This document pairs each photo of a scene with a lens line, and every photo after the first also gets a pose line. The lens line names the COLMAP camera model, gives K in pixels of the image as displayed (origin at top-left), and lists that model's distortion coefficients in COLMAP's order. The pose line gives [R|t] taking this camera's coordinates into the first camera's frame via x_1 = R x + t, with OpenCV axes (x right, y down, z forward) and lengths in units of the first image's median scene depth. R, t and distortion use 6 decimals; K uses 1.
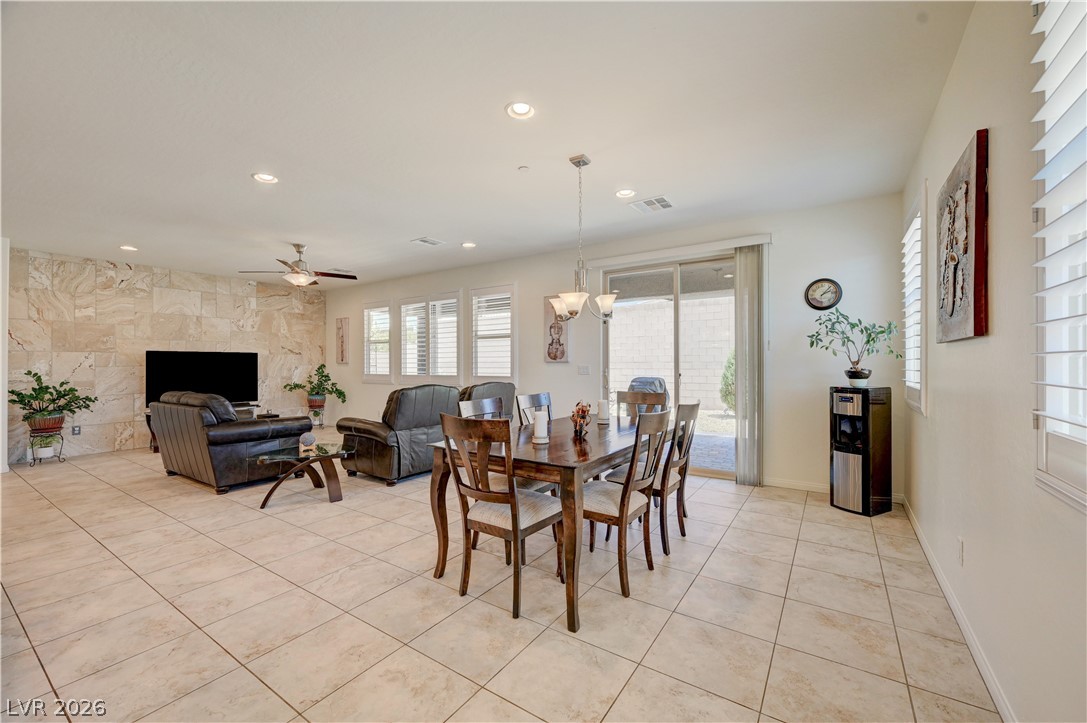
lens RADIAL K [[427.6, 0, 539.7], [0, 427.6, 362.7], [0, 0, 1]] dist [-0.001728, -0.000244]
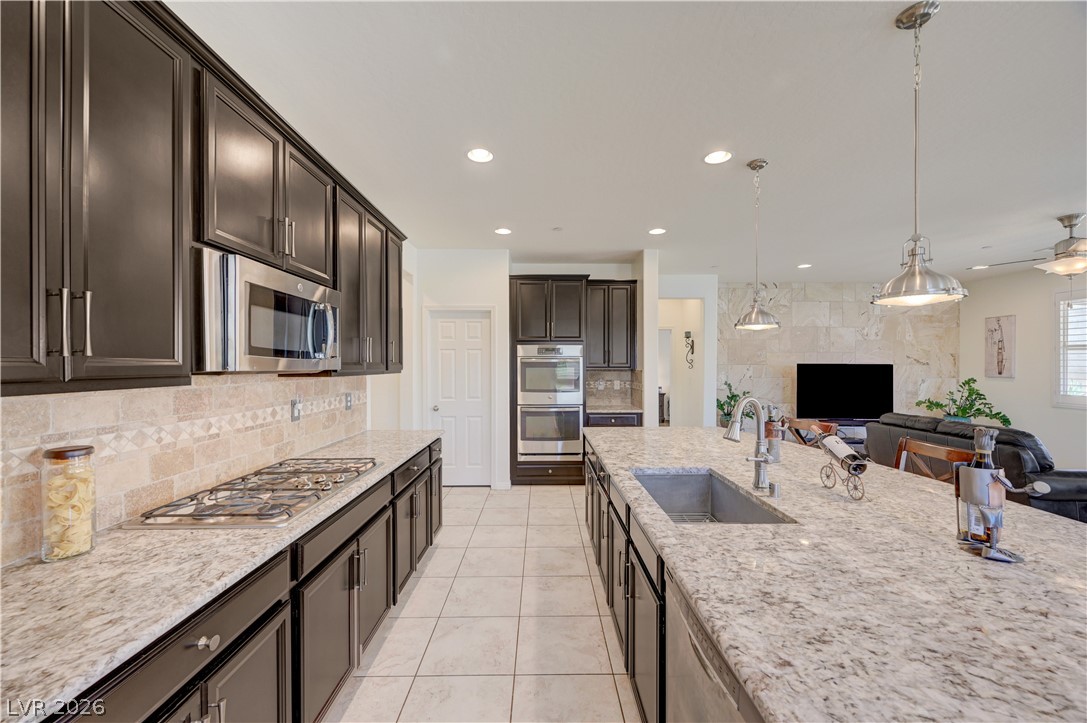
lens RADIAL K [[427.6, 0, 549.7], [0, 427.6, 364.4], [0, 0, 1]] dist [-0.001728, -0.000244]
pose [[0.568925, 0.004167, -0.822379, -0.386967], [-0.005180, 0.999985, 0.001484, -0.023416], [0.822373, 0.003416, 0.568938, -0.082560]]
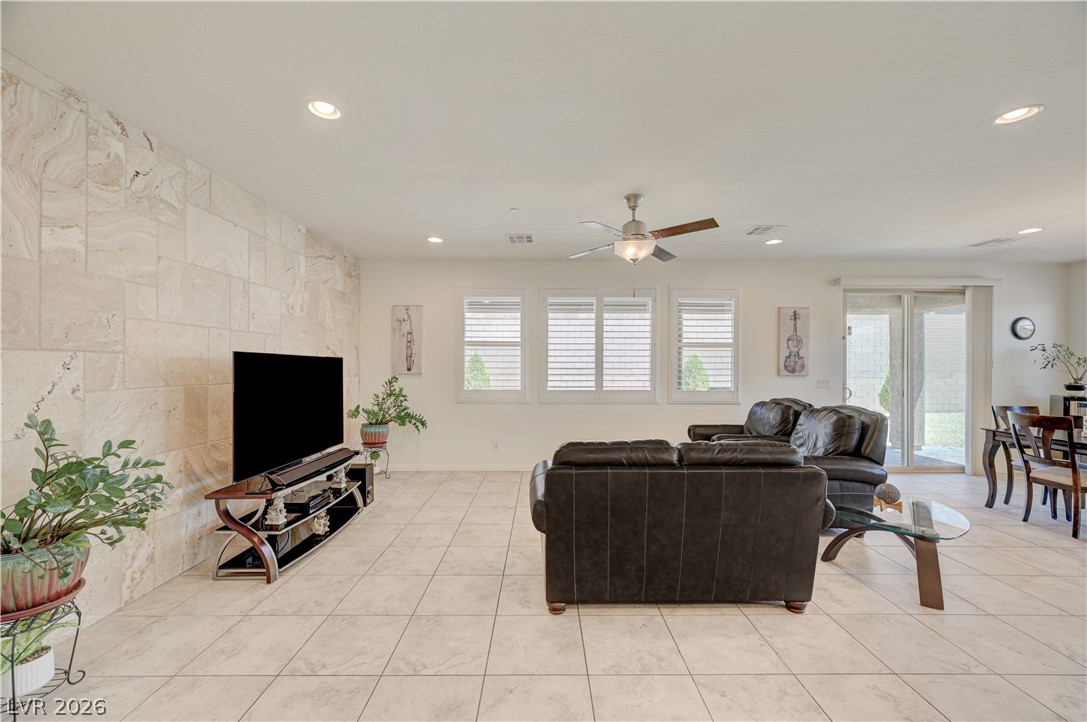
lens RADIAL K [[427.6, 0, 539.8], [0, 427.6, 366.4], [0, 0, 1]] dist [-0.001728, -0.000244]
pose [[0.833700, 0.008243, 0.552156, -0.852785], [-0.008121, 0.999963, -0.002666, -0.013552], [-0.552158, -0.002261, 0.833737, 0.444980]]
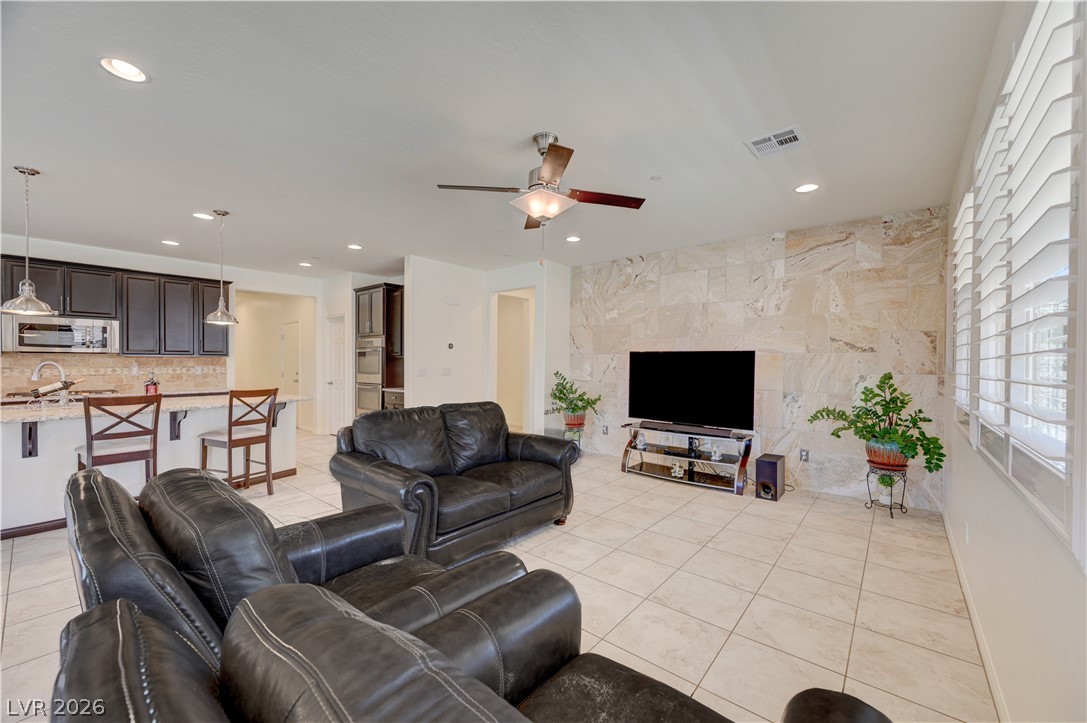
lens RADIAL K [[427.6, 0, 548.9], [0, 427.6, 363.0], [0, 0, 1]] dist [-0.001728, -0.000244]
pose [[-0.098455, 0.009322, -0.995098, -0.040571], [-0.006301, 0.999930, 0.009990, -0.011755], [0.995122, 0.007254, -0.098389, 0.872710]]
